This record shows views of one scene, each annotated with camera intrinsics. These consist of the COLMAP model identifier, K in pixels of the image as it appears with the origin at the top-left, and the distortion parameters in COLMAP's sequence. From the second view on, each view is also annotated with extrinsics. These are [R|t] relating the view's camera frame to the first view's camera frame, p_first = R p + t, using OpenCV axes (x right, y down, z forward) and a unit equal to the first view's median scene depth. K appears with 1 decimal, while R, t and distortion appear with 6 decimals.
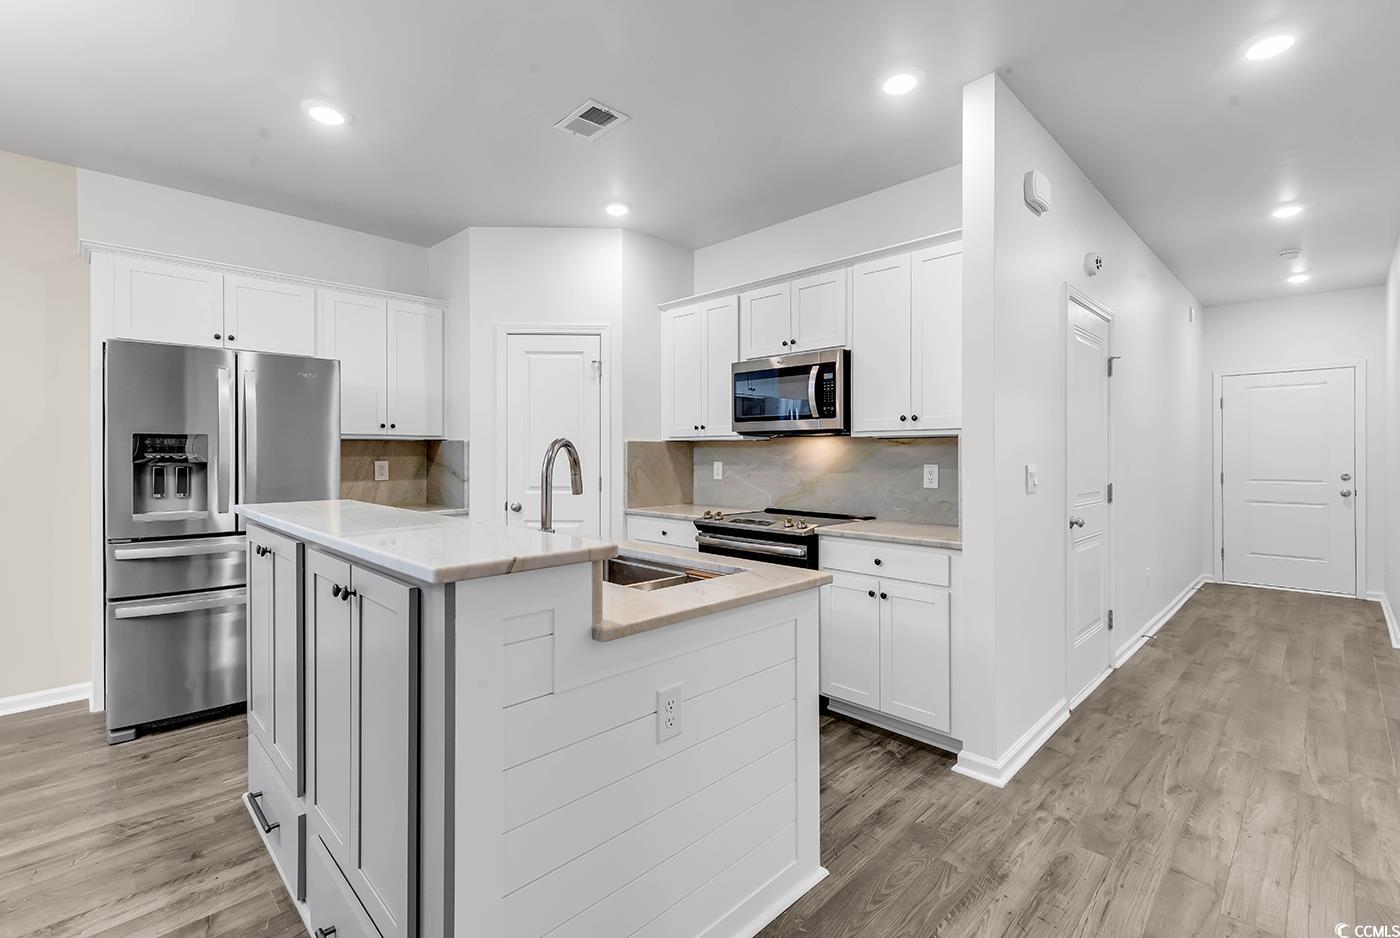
lens RADIAL K [[628.9, 0, 707.3], [0, 628.9, 457.5], [0, 0, 1]] dist [0.010528, -0.000292]
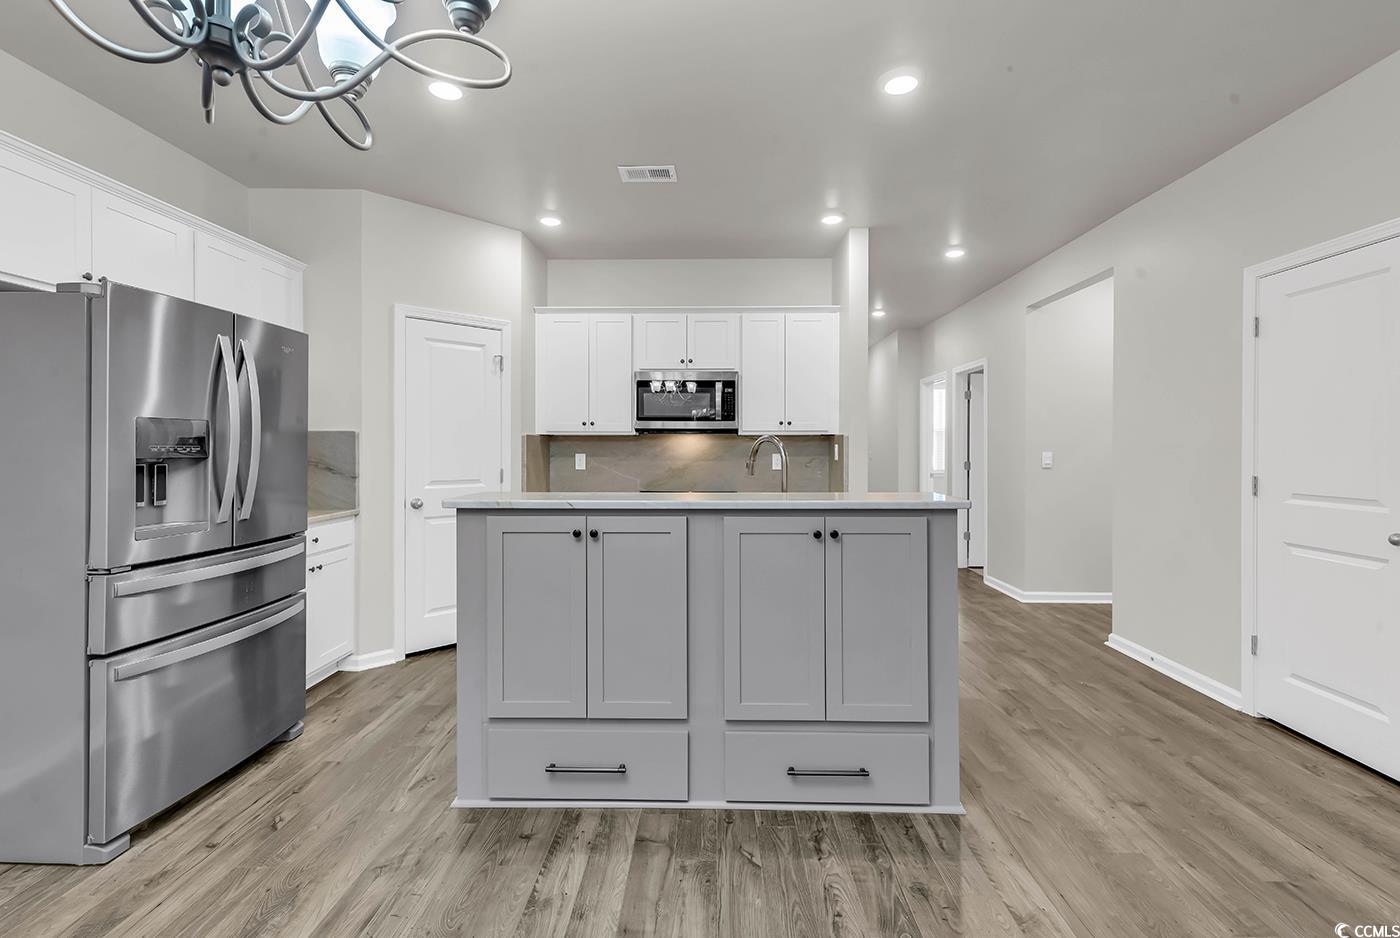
lens RADIAL K [[628.8, 0, 709.0], [0, 628.8, 451.6], [0, 0, 1]] dist [0.004899, 0.000442]
pose [[0.721289, -0.004749, 0.692618, -0.679214], [0.004252, 0.999988, 0.002428, 0.001080], [-0.692621, 0.001194, 0.721301, 0.030378]]
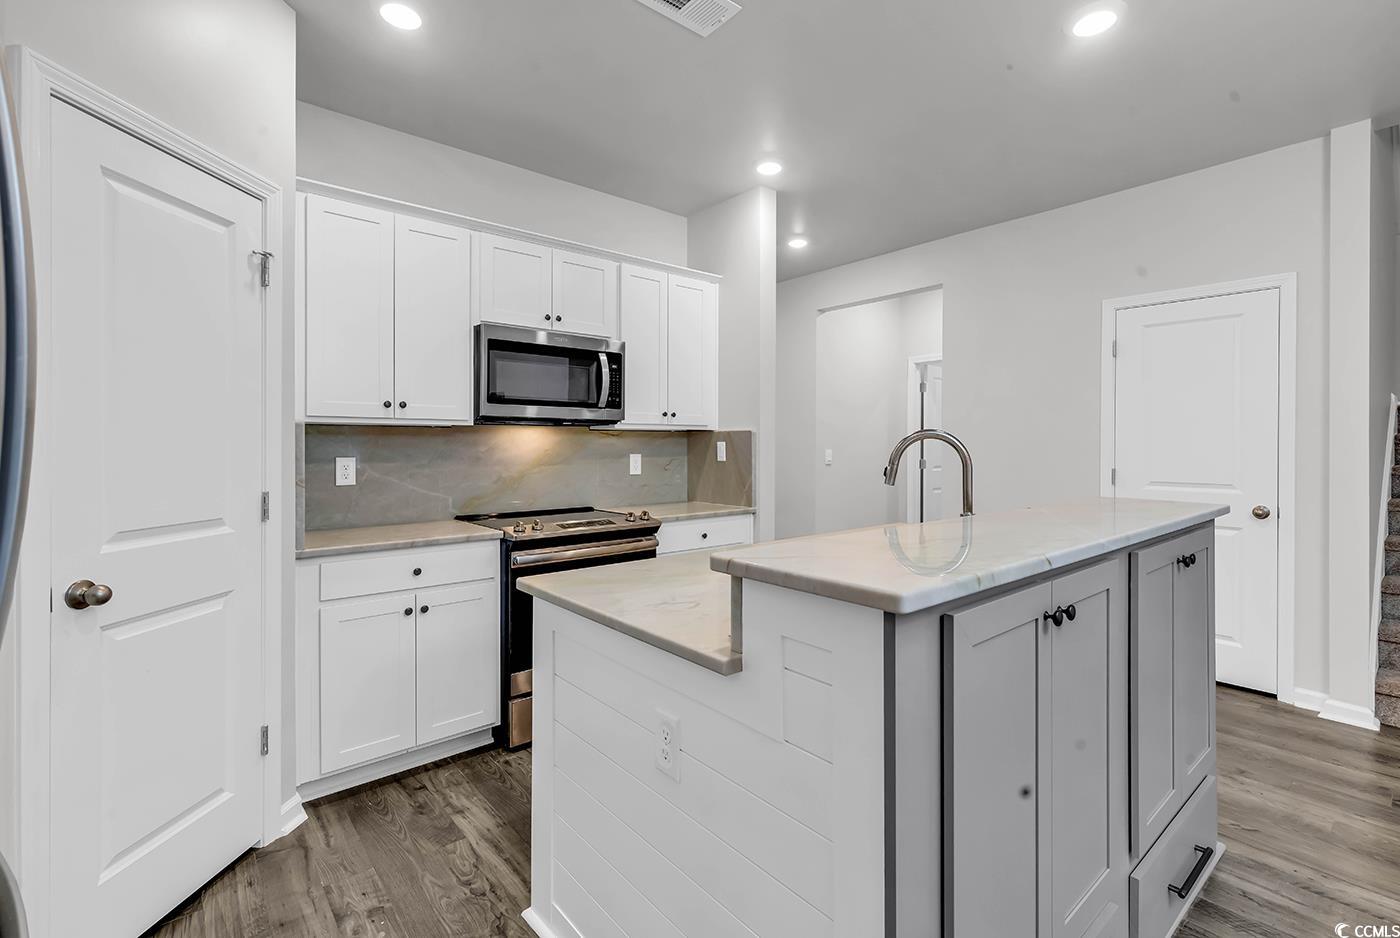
lens RADIAL K [[630.5, 0, 703.7], [0, 630.5, 448.7], [0, 0, 1]] dist [0.001358, -0.000326]
pose [[0.086064, -0.006011, 0.996271, -0.671081], [0.006500, 0.999964, 0.005472, -0.003800], [-0.996268, 0.006005, 0.086100, 0.661817]]
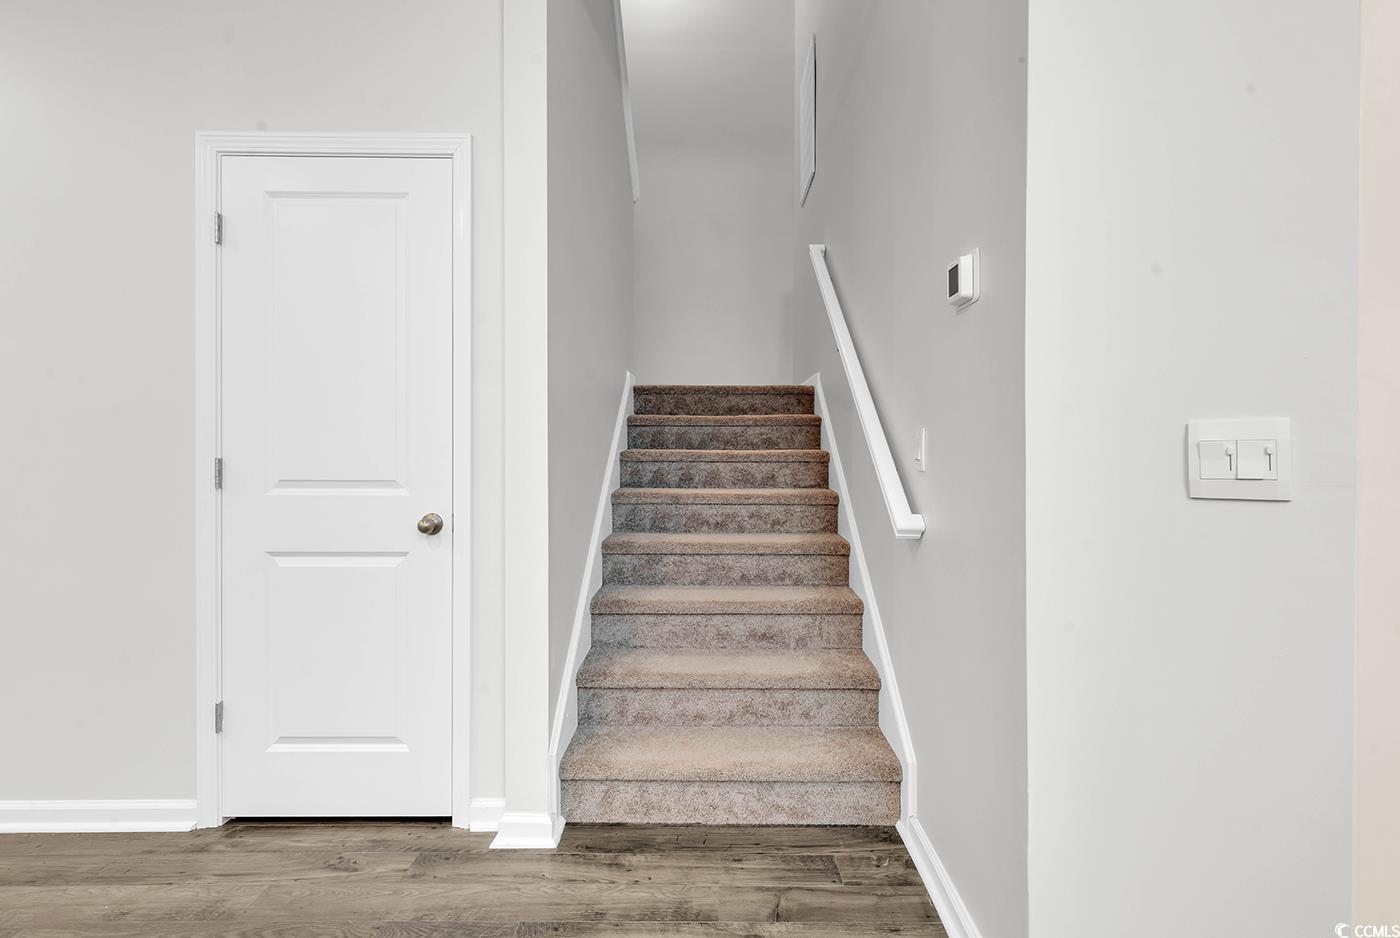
lens RADIAL K [[643.3, 0, 713.7], [0, 643.3, 448.1], [0, 0, 1]] dist [0.002416, -0.000477]
pose [[-0.705555, -0.006903, 0.708621, -0.306872], [0.001041, 0.999941, 0.010777, 0.022823], [-0.708654, 0.008341, -0.705507, 0.206160]]
